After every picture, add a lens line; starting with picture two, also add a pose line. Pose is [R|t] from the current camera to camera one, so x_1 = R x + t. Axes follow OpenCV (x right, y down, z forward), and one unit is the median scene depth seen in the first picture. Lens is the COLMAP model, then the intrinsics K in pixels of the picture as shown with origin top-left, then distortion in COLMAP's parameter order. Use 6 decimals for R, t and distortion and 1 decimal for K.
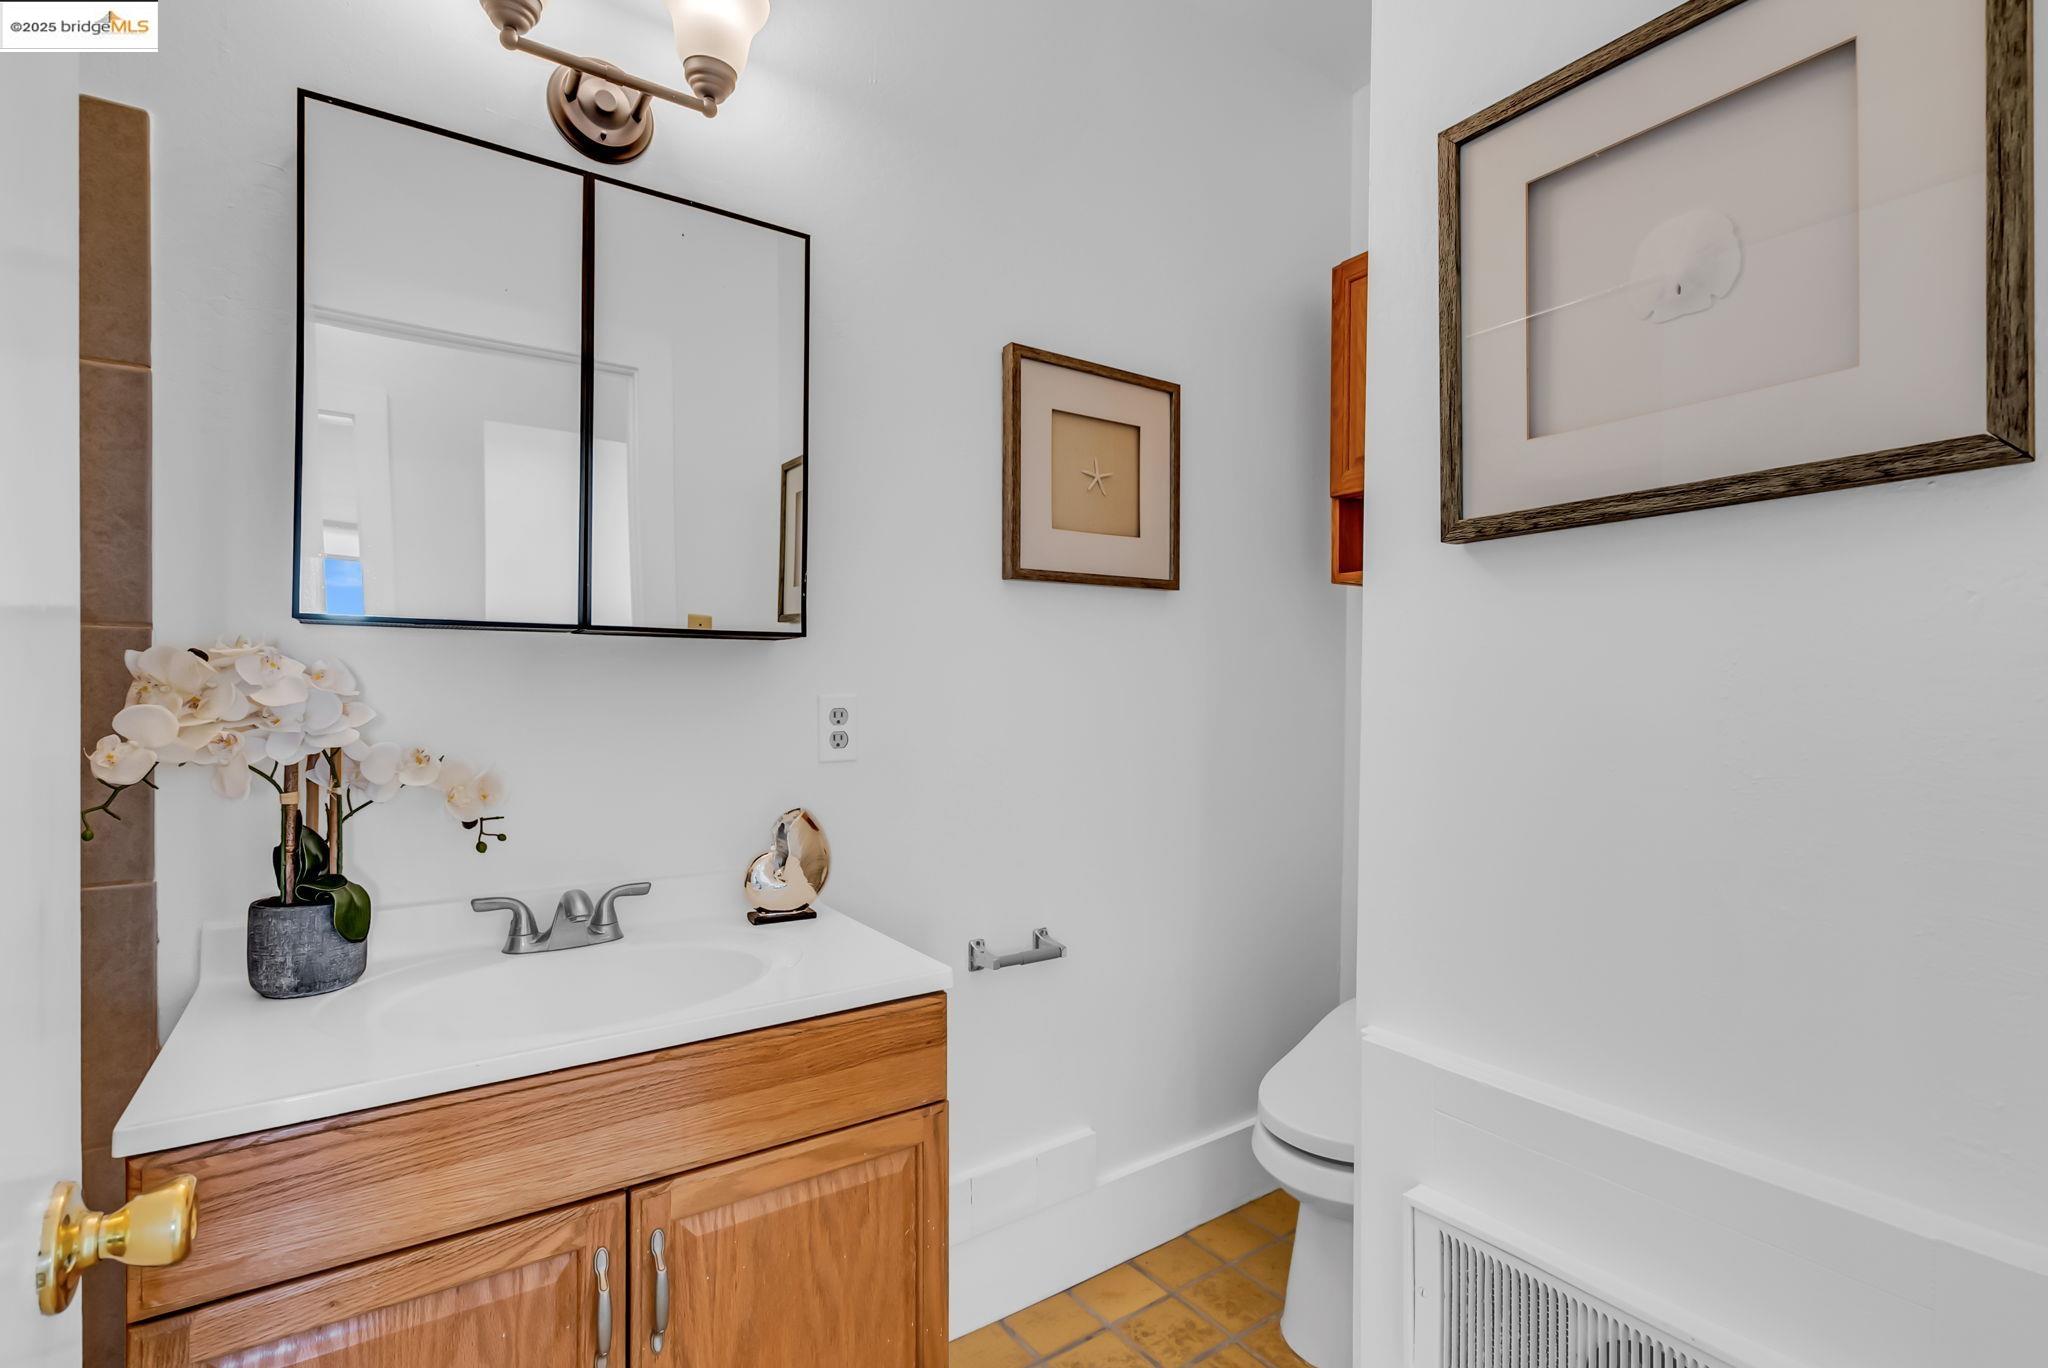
lens RADIAL K [[939.5, 0, 1024.0], [0, 939.5, 679.1], [0, 0, 1]] dist [-0.001823, 0.000135]
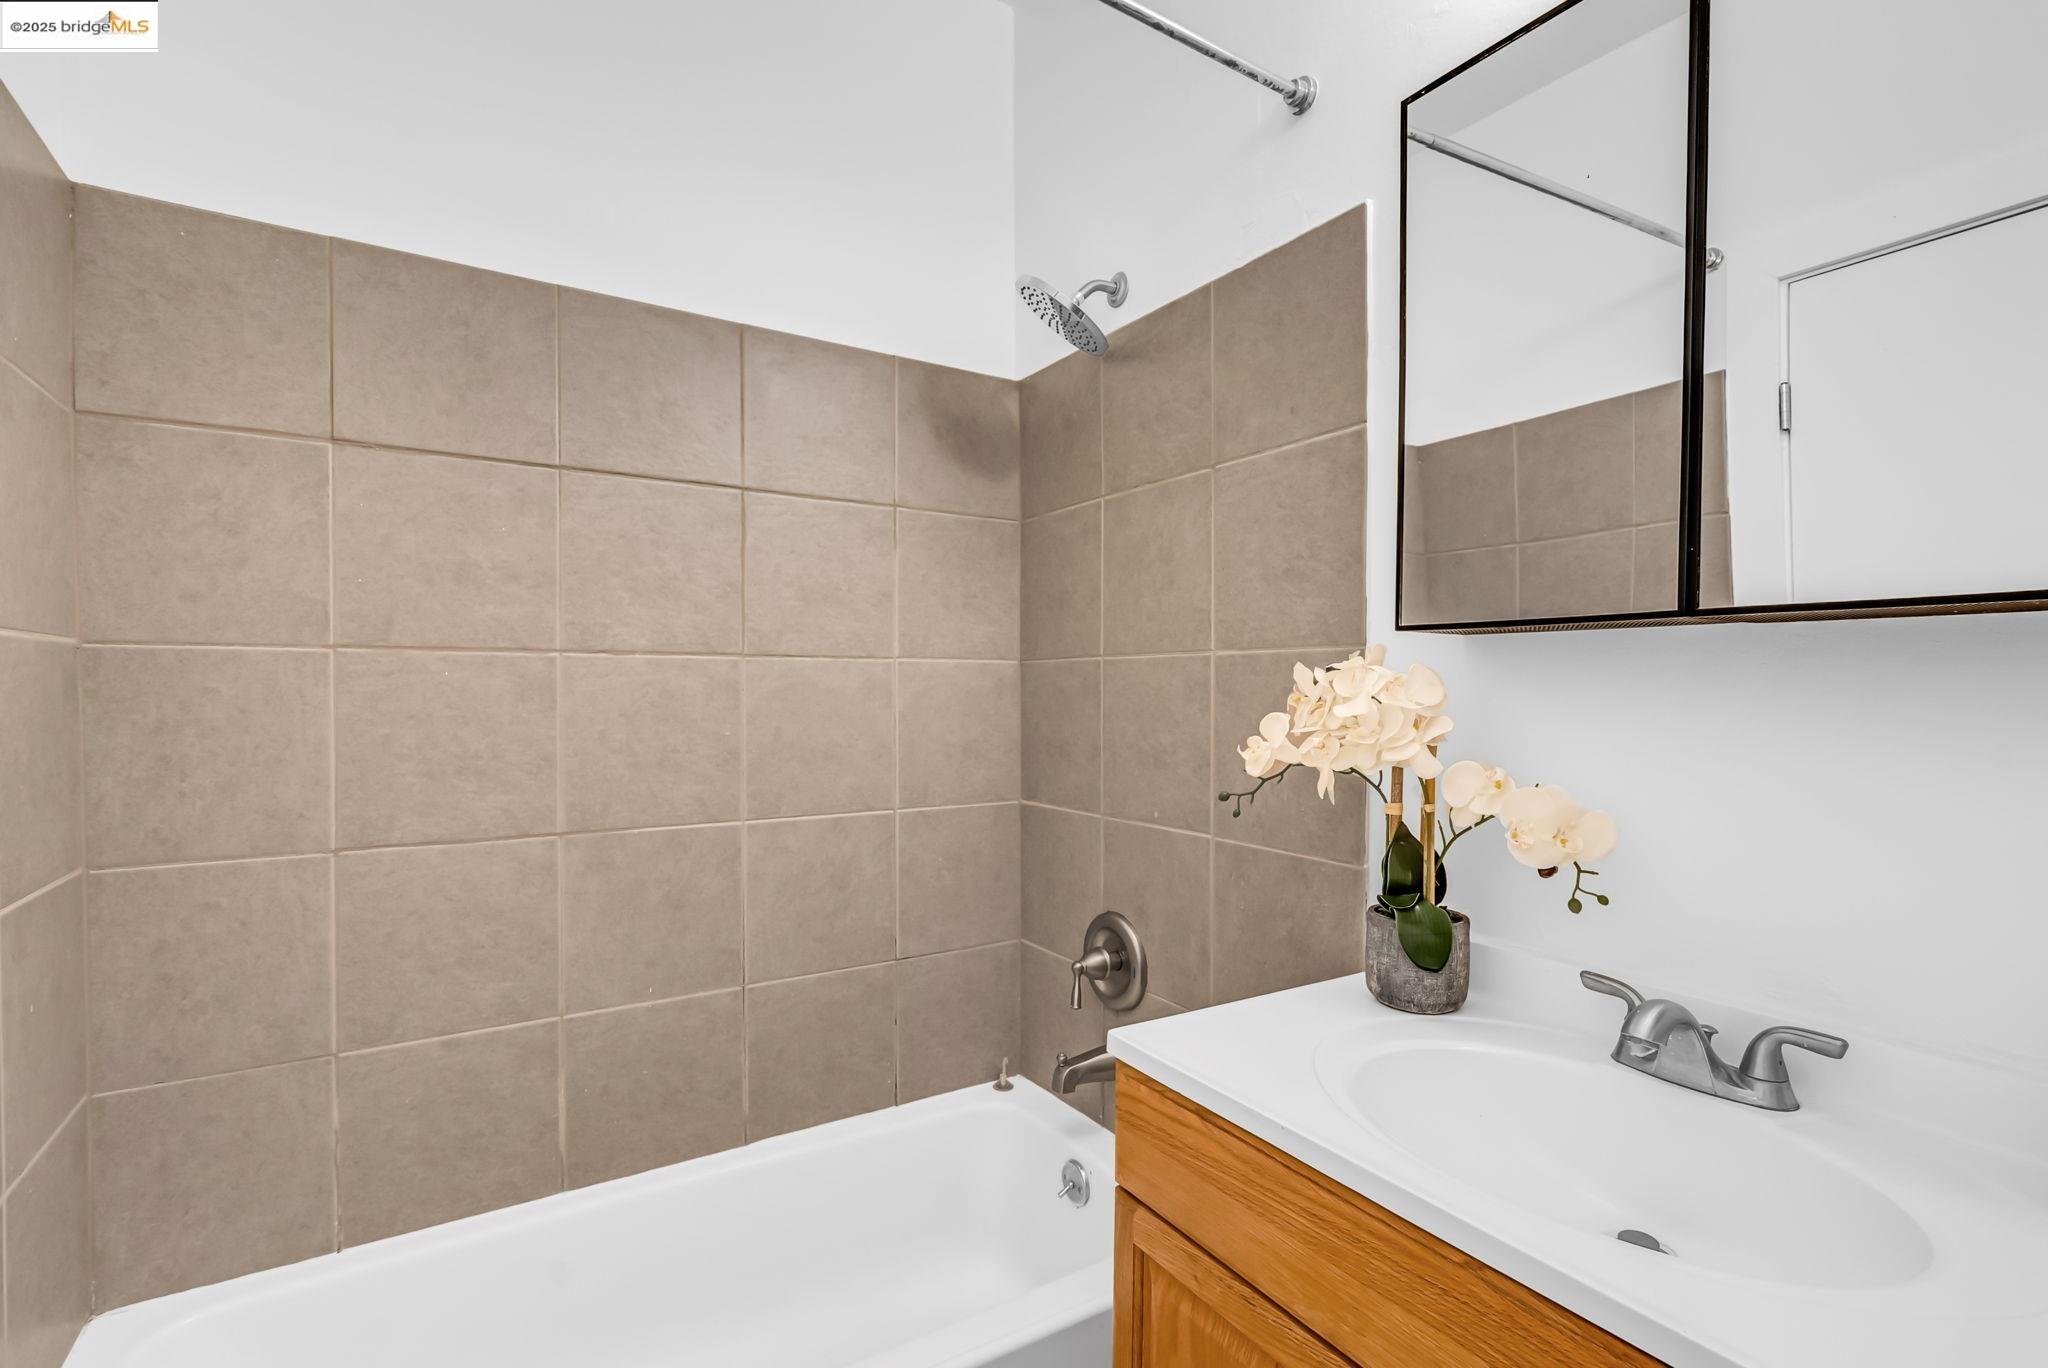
lens RADIAL K [[939.5, 0, 1024.0], [0, 939.5, 701.0], [0, 0, 1]] dist [-0.001823, 0.000135]
pose [[-0.031942, 0.004860, -0.999478, 0.228276], [-0.003590, 0.999981, 0.004977, 0.006132], [0.999483, 0.003747, -0.031924, 0.587128]]
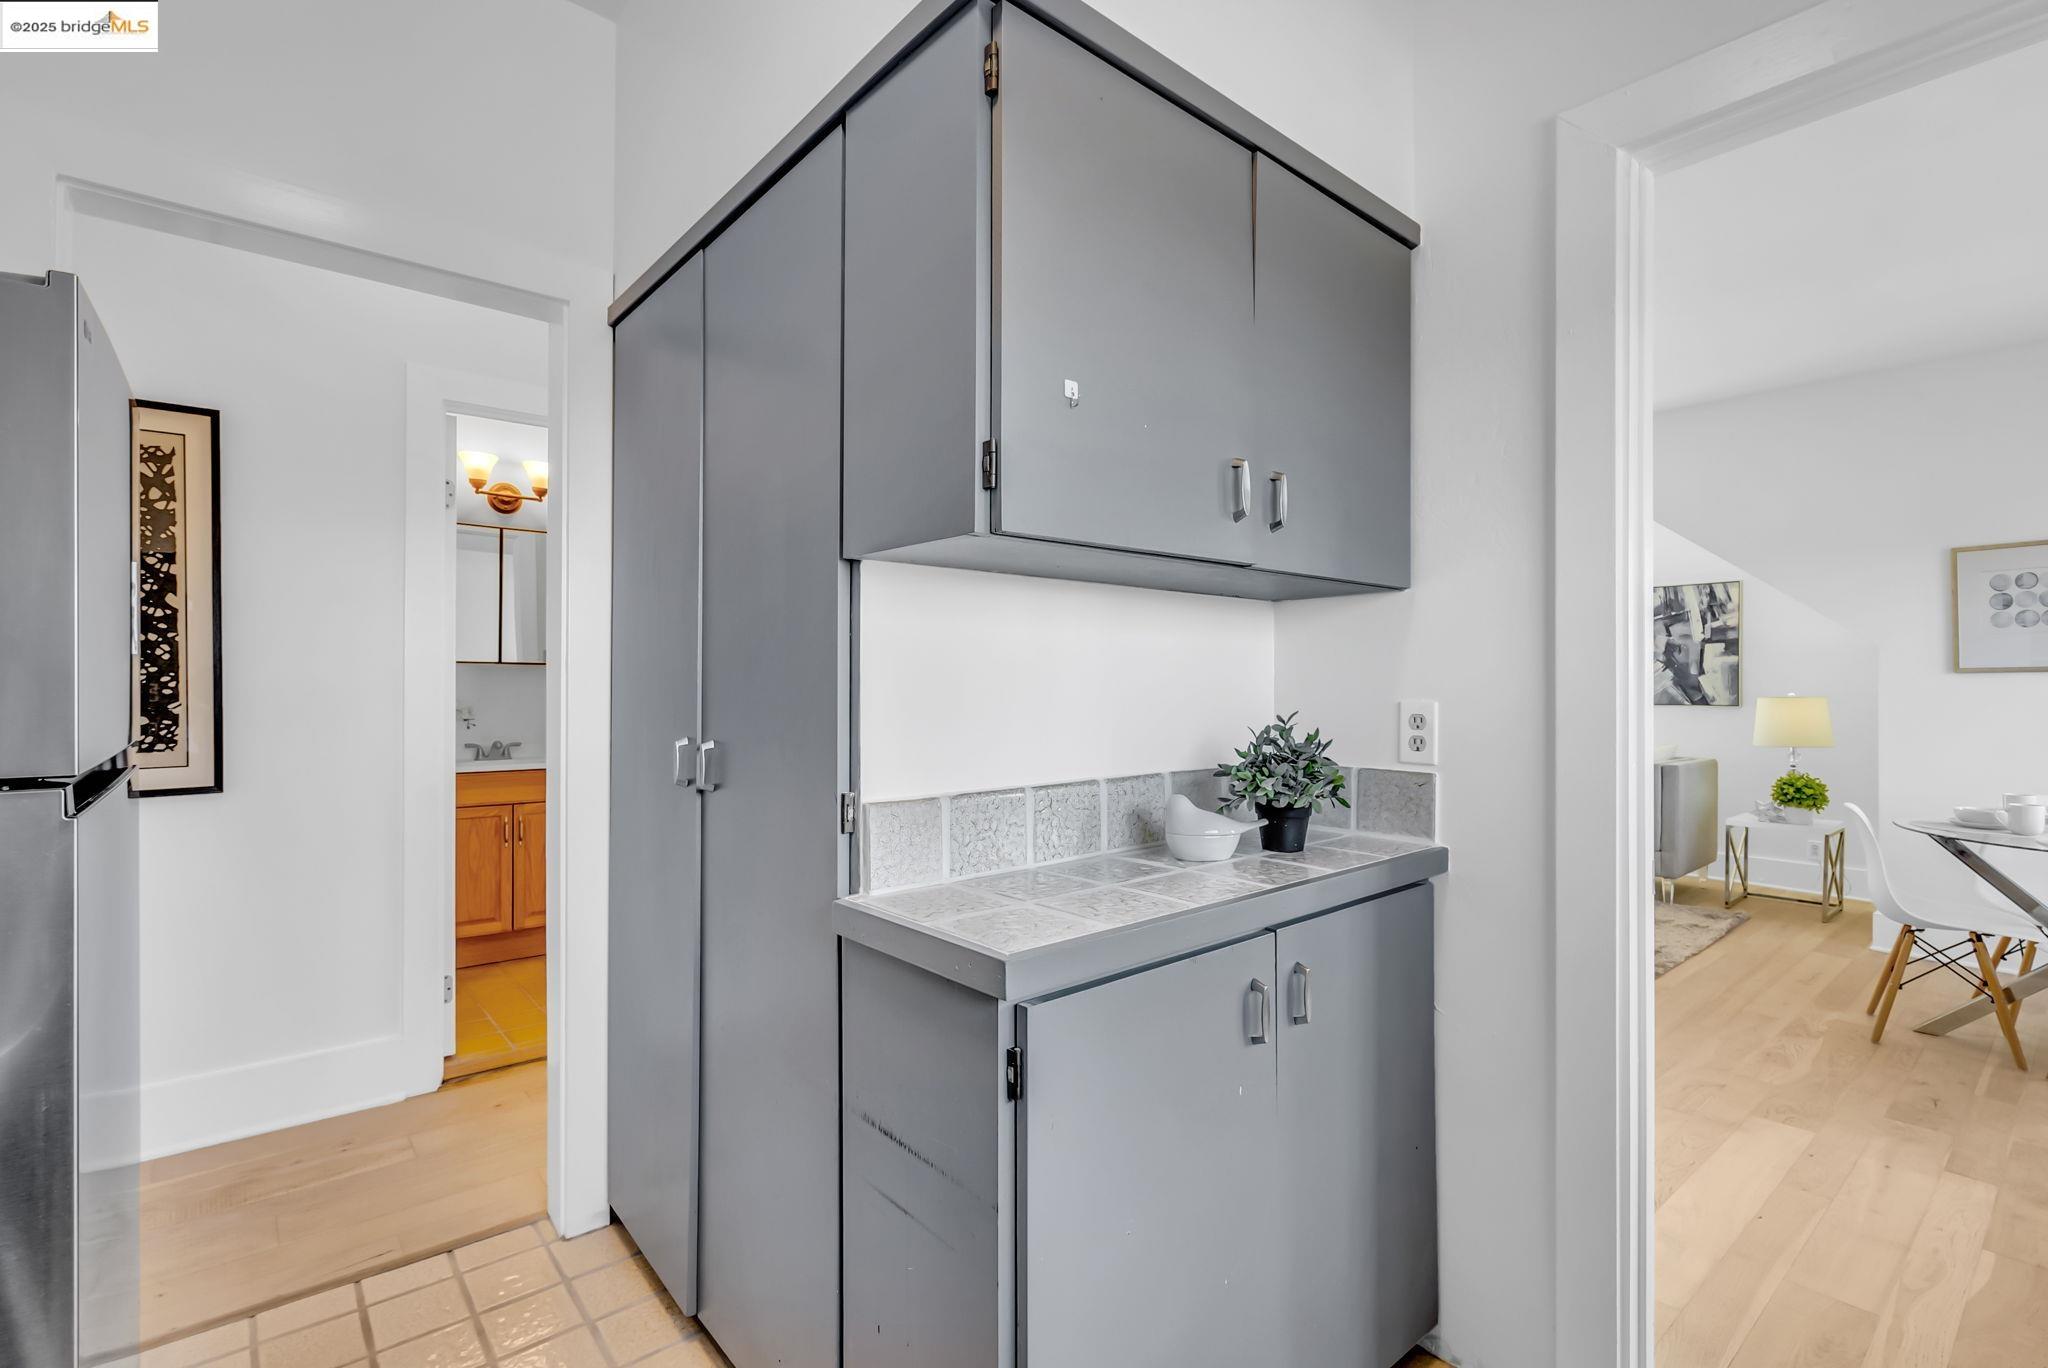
lens RADIAL K [[939.5, 0, 1042.6], [0, 939.5, 683.4], [0, 0, 1]] dist [-0.001823, 0.000135]
pose [[0.994352, -0.000263, 0.106130, 1.168940], [0.000649, 0.999993, -0.003600, 0.034722], [-0.106129, 0.003648, 0.994346, -2.693509]]
